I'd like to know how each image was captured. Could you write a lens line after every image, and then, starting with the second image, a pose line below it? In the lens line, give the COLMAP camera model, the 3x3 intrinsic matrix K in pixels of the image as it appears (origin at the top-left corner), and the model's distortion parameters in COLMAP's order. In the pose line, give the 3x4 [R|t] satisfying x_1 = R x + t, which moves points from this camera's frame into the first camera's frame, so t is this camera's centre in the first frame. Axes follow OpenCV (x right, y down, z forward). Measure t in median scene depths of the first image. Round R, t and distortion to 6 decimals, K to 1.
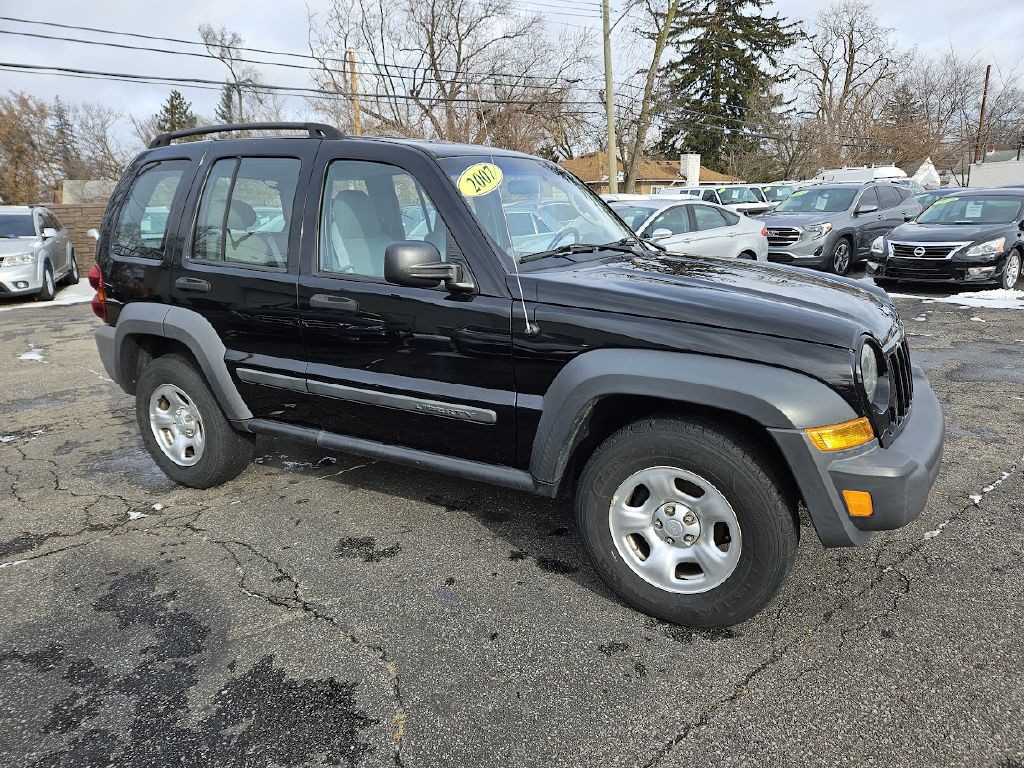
lens RADIAL K [[692.0, 0, 515.4], [0, 692.0, 387.9], [0, 0, 1]] dist [0.064945, -0.049284]
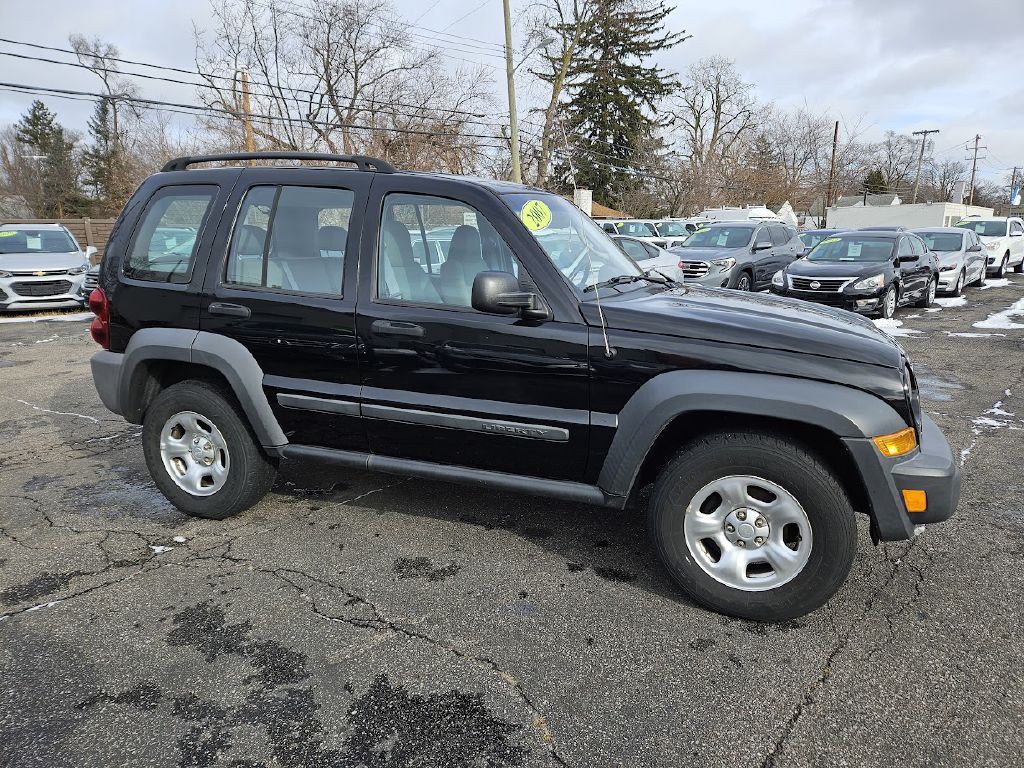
lens RADIAL K [[692.0, 0, 517.6], [0, 692.0, 377.9], [0, 0, 1]] dist [0.064945, -0.049284]
pose [[0.986194, -0.008473, 0.165380, -0.201972], [0.016894, 0.998627, -0.049580, 0.004045], [-0.164733, 0.051690, 0.984983, -0.032126]]
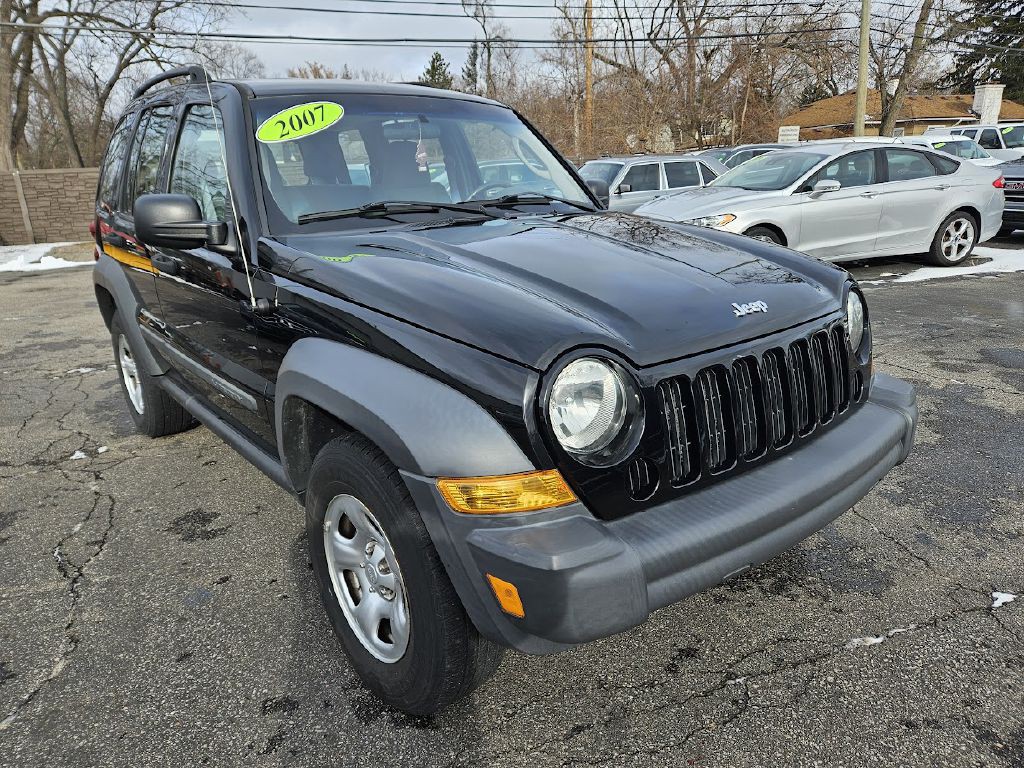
lens RADIAL K [[692.0, 0, 506.9], [0, 692.0, 386.6], [0, 0, 1]] dist [0.064945, -0.049284]
pose [[0.932286, 0.099196, -0.347854, 0.399146], [-0.077875, 0.994154, 0.074784, -0.049479], [0.353239, -0.042631, 0.934561, 0.216534]]
